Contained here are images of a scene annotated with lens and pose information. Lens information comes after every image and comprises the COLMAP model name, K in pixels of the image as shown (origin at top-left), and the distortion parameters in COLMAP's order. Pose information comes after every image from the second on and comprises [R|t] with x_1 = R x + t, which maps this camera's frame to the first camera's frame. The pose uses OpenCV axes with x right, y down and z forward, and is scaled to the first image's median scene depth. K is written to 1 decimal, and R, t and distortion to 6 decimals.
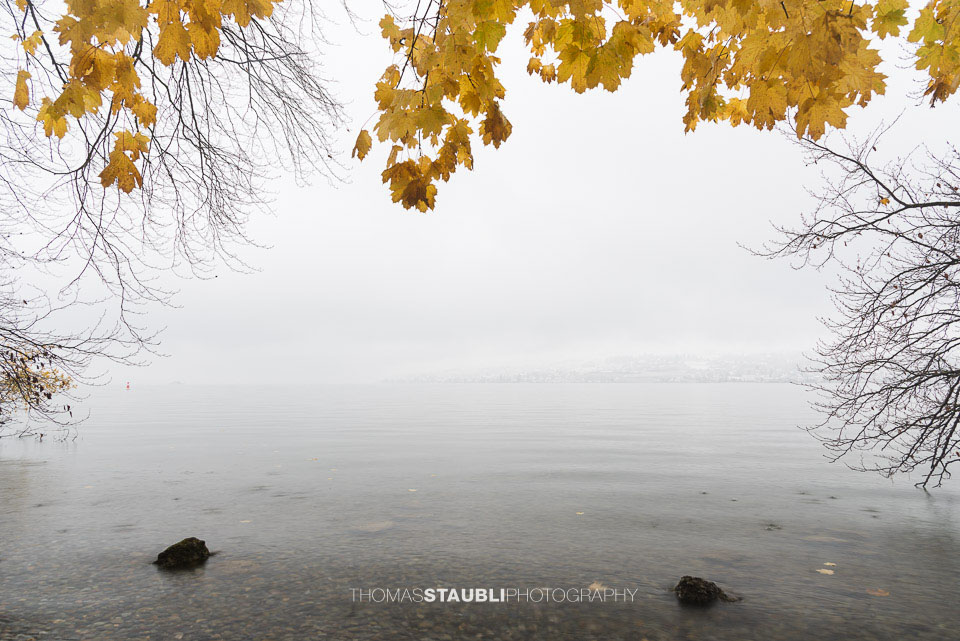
lens RADIAL K [[626.1, 0, 480.0], [0, 626.1, 320.5], [0, 0, 1]] dist [-0.000205, -0.004024]
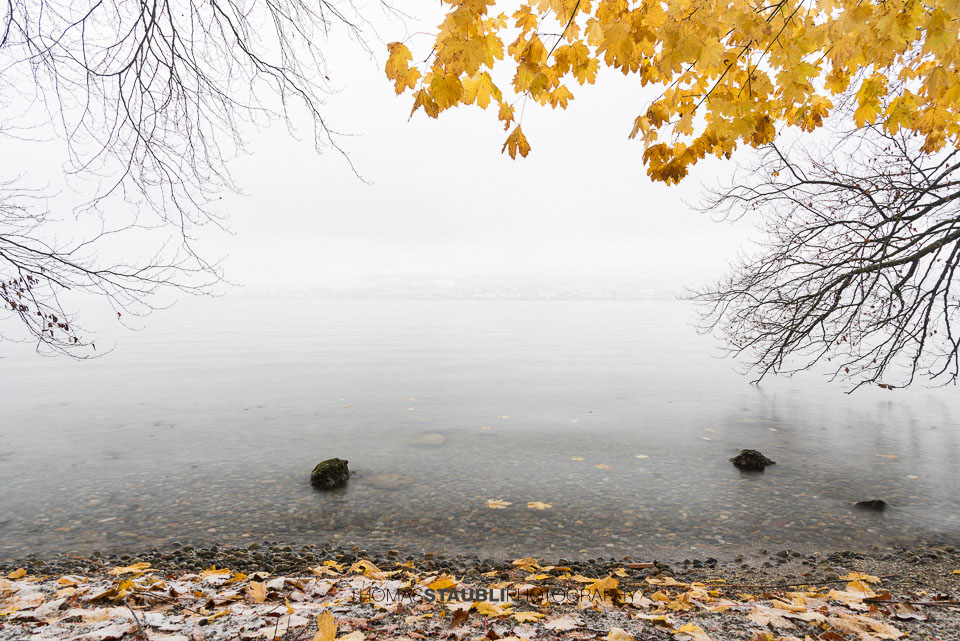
lens RADIAL K [[663.0, 0, 386.2], [0, 663.0, 320.1], [0, 0, 1]] dist [0.001187, -0.000399]
pose [[0.930345, -0.009988, 0.366549, -0.923443], [-0.039875, 0.990945, 0.128211, -0.043950], [-0.364511, -0.133897, 0.921522, -0.056426]]
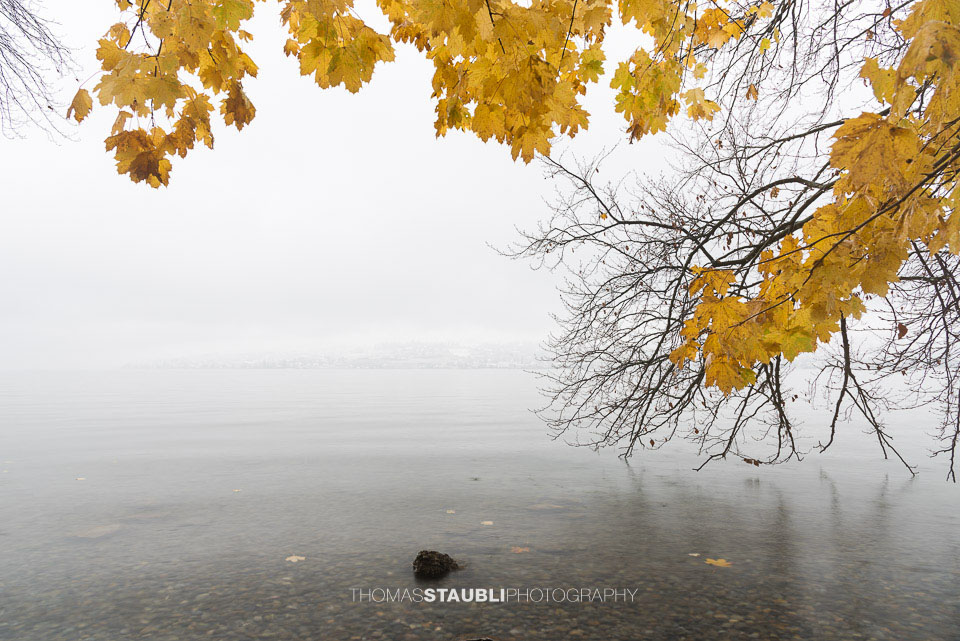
lens RADIAL K [[626.1, 0, 480.0], [0, 626.1, 320.5], [0, 0, 1]] dist [-0.000205, -0.004024]
pose [[0.936350, 0.028959, 0.349872, 0.034182], [-0.036911, 0.999189, 0.016082, -0.007900], [-0.349122, -0.027972, 0.936660, -0.033281]]
